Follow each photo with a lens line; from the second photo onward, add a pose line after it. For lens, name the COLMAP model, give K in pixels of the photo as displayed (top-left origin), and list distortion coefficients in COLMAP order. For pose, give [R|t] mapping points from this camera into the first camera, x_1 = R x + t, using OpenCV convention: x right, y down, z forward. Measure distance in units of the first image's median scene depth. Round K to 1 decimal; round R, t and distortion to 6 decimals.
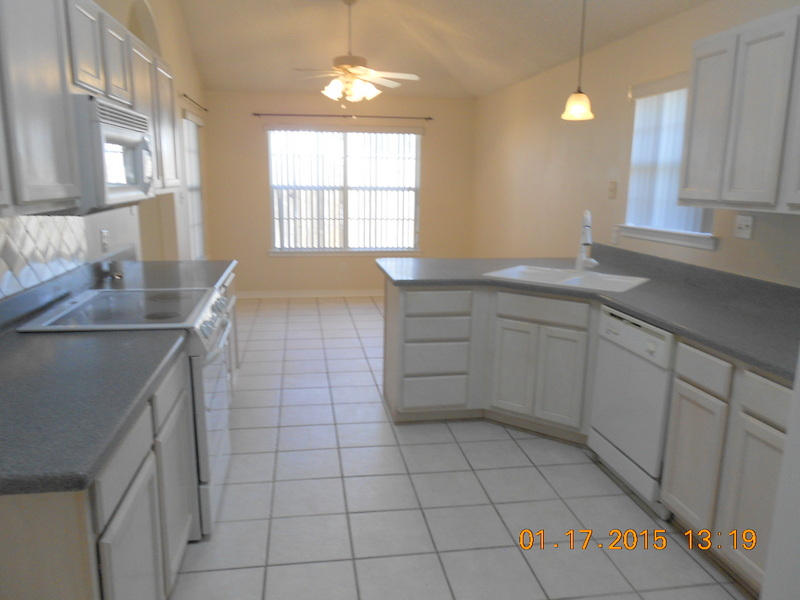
lens RADIAL K [[603.8, 0, 399.3], [0, 603.8, 300.0], [0, 0, 1]] dist [-0.009593, -0.002751]
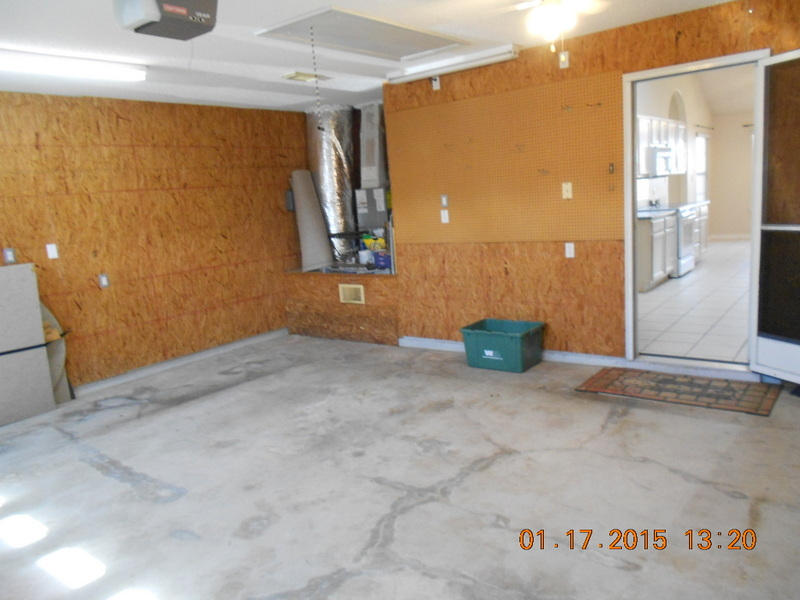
lens RADIAL K [[603.8, 0, 400.3], [0, 603.8, 299.4], [0, 0, 1]] dist [-0.009593, -0.002751]
pose [[0.672791, 0.068595, -0.736645, 0.915852], [-0.067255, 0.997240, 0.031436, 0.438767], [0.736769, 0.028393, 0.675548, -1.966254]]
